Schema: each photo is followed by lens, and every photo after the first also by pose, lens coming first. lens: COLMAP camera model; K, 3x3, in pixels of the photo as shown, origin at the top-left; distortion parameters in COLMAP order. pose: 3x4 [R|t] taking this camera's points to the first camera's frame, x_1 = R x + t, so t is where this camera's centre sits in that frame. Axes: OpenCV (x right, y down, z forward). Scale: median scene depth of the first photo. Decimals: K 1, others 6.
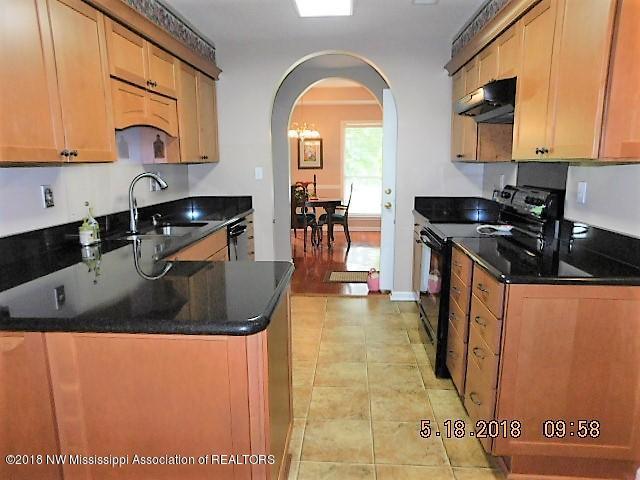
lens RADIAL K [[428.1, 0, 320.8], [0, 428.1, 241.7], [0, 0, 1]] dist [-0.000738, -0.000355]
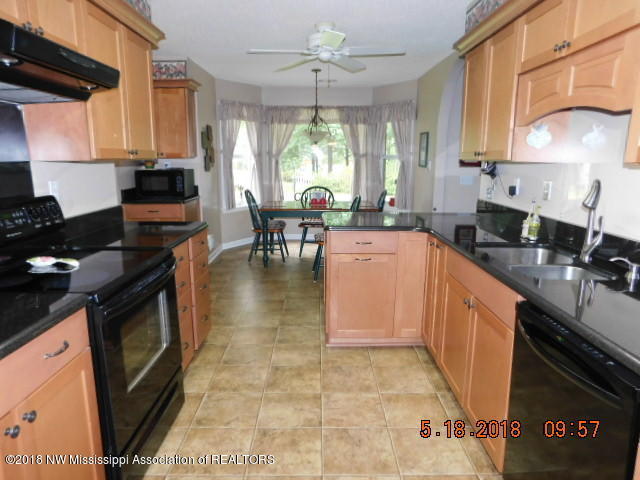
lens RADIAL K [[428.1, 0, 318.2], [0, 428.1, 239.2], [0, 0, 1]] dist [-0.000738, -0.000355]
pose [[-0.997548, 0.018551, -0.067490, 0.046717], [-0.007952, 0.927956, 0.372606, -0.348053], [0.069539, 0.372229, -0.925532, 1.785692]]
